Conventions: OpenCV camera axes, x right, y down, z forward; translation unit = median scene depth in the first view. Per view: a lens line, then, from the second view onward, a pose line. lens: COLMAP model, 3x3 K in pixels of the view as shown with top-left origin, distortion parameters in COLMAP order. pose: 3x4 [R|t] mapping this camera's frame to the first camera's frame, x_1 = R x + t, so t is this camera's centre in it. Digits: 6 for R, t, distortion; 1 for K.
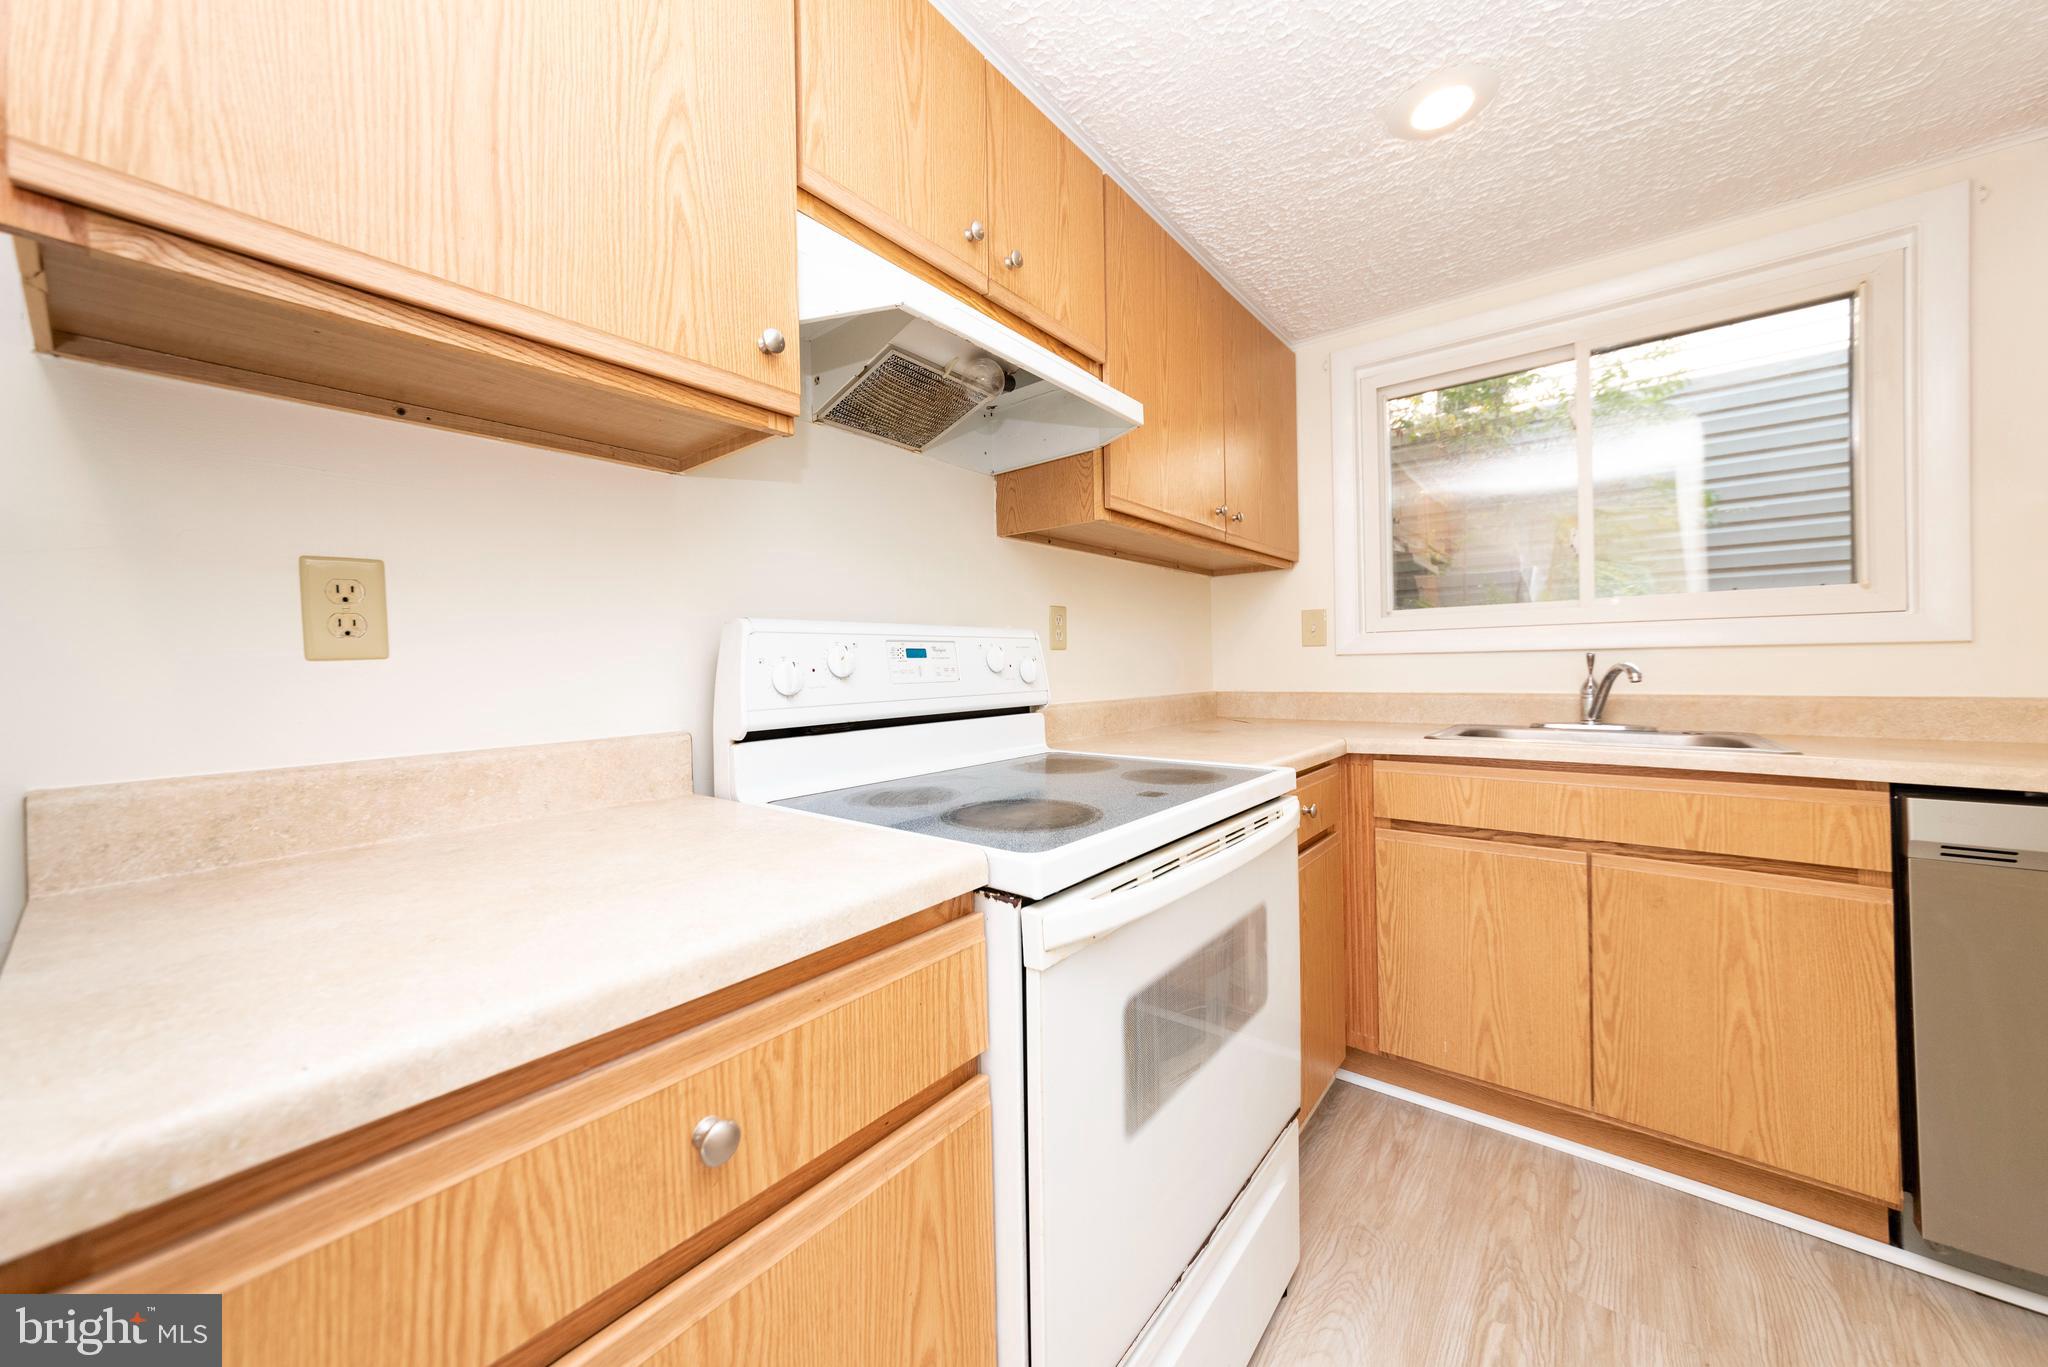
lens RADIAL K [[723.2, 0, 1000.9], [0, 723.2, 657.4], [0, 0, 1]] dist [-0.001912, 0.000170]
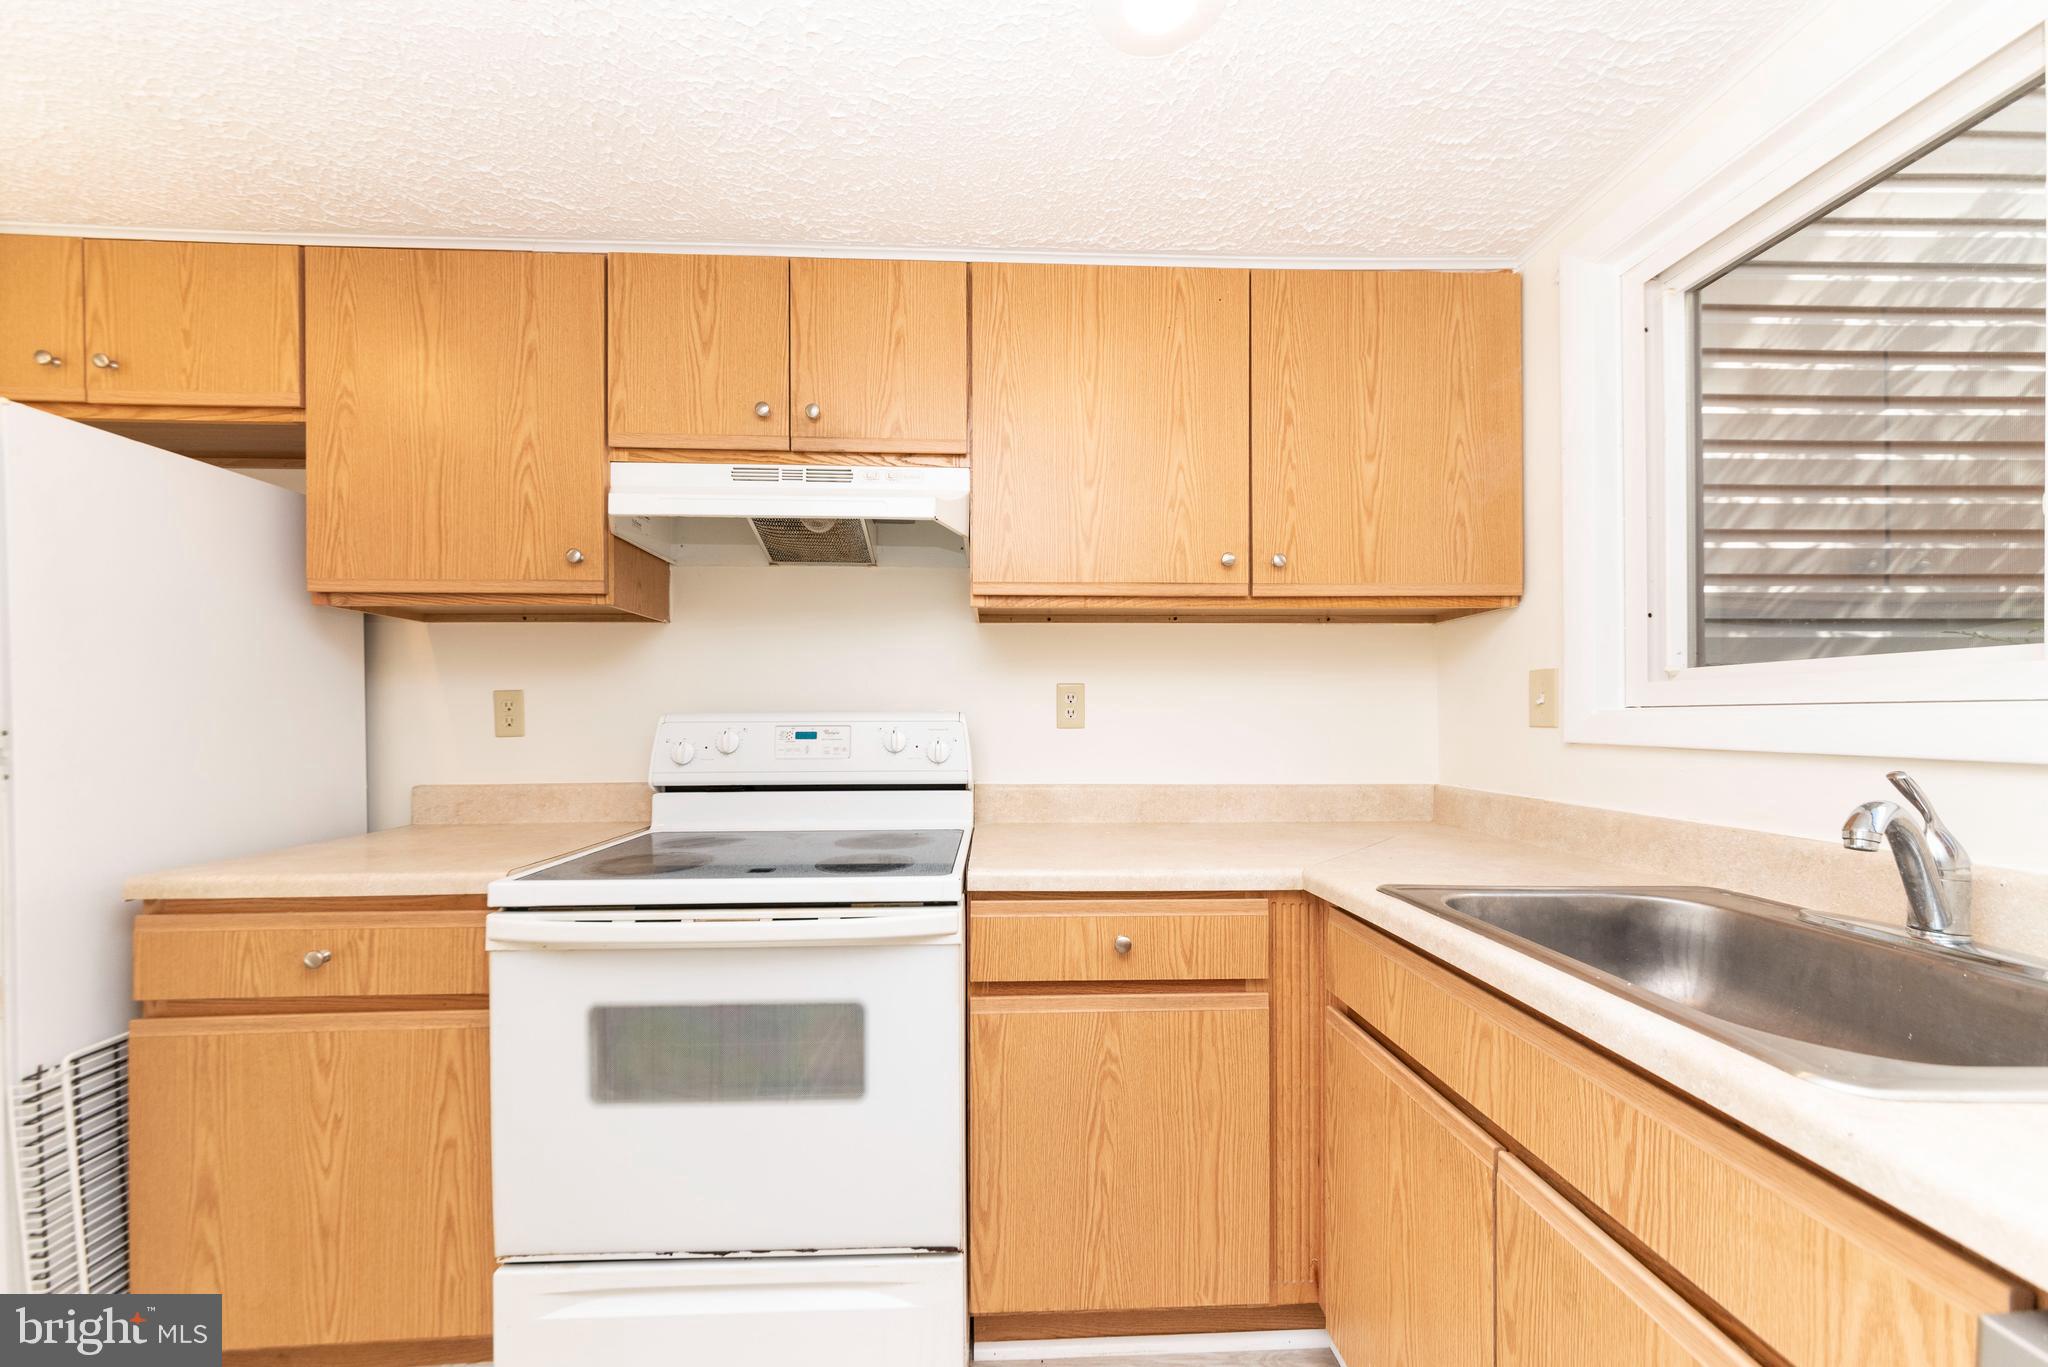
lens RADIAL K [[723.2, 0, 1020.9], [0, 723.2, 712.1], [0, 0, 1]] dist [-0.001912, 0.000170]
pose [[0.672171, 0.009903, -0.740330, 1.769554], [-0.002133, 0.999932, 0.011439, -0.102319], [0.740393, -0.006110, 0.672146, 0.690331]]
